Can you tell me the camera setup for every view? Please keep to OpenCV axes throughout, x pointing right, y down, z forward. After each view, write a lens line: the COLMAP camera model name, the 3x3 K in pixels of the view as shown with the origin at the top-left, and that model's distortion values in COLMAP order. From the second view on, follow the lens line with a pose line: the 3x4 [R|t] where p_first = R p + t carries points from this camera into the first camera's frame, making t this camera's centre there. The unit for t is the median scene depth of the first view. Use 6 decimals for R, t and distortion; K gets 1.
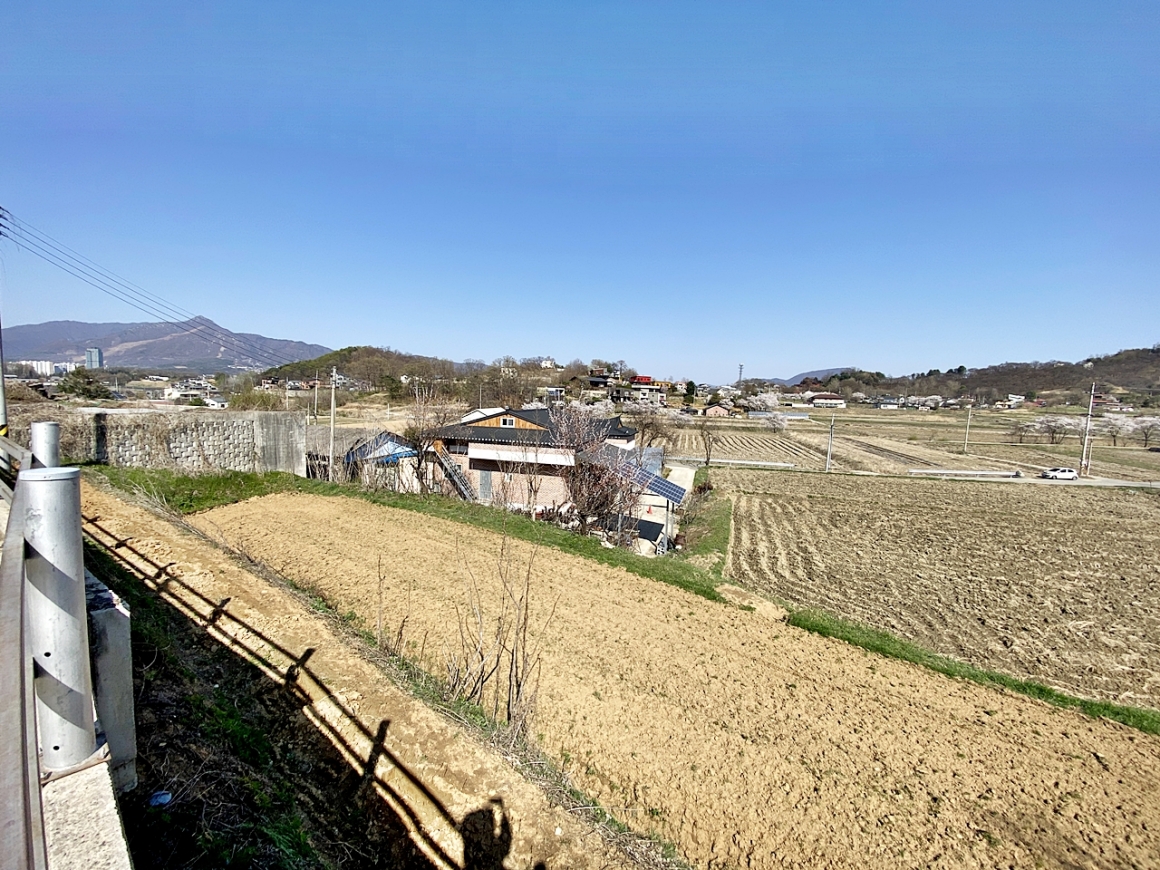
lens RADIAL K [[463.7, 0, 575.7], [0, 463.7, 438.4], [0, 0, 1]] dist [0.019635, -0.020229]
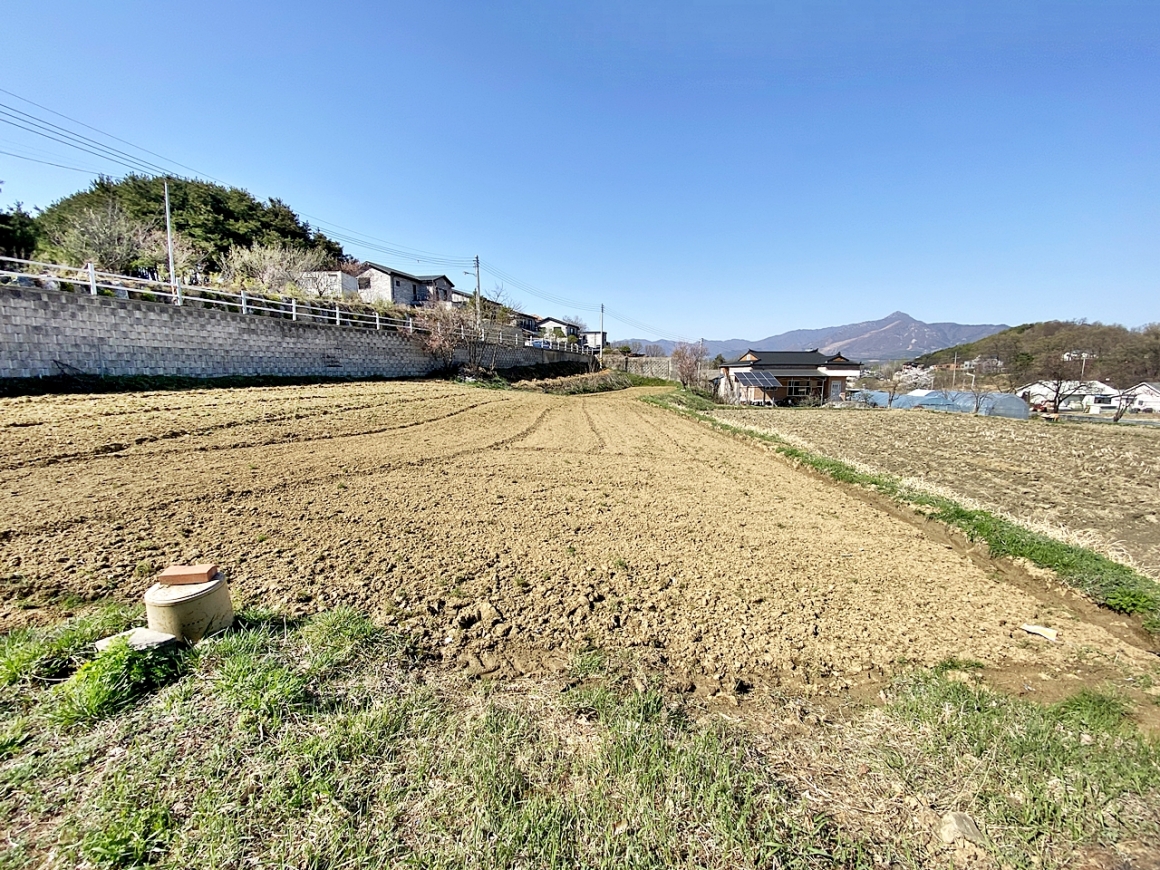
lens RADIAL K [[463.7, 0, 577.8], [0, 463.7, 436.3], [0, 0, 1]] dist [0.019635, -0.020229]
pose [[0.300664, 0.100298, -0.948441, 0.346487], [-0.087564, 0.993158, 0.077268, 0.046912], [0.949702, 0.059818, 0.307390, -0.058409]]
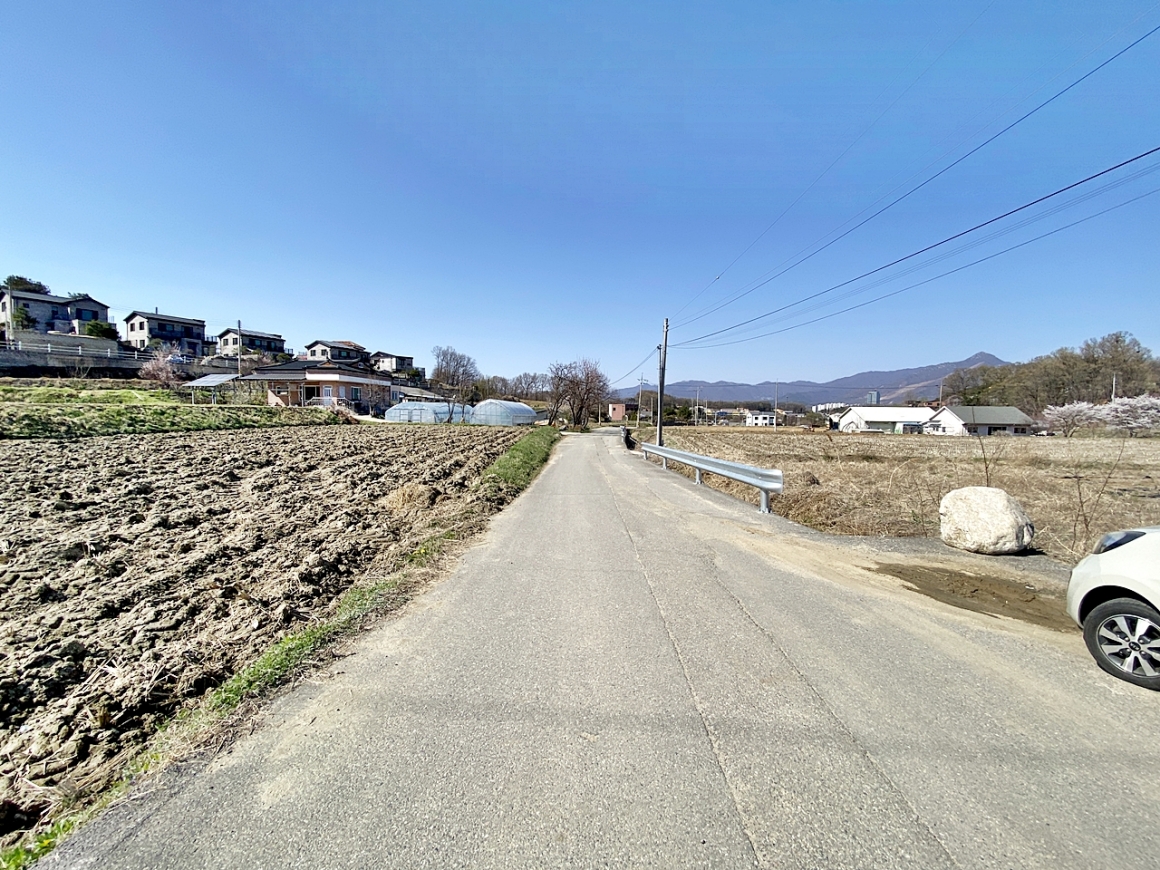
lens RADIAL K [[463.7, 0, 582.1], [0, 463.7, 442.5], [0, 0, 1]] dist [0.019635, -0.020229]
pose [[0.182075, 0.034592, -0.982676, 0.470505], [-0.104980, 0.994353, 0.015552, 0.031017], [0.977665, 0.100330, 0.184678, 0.423493]]
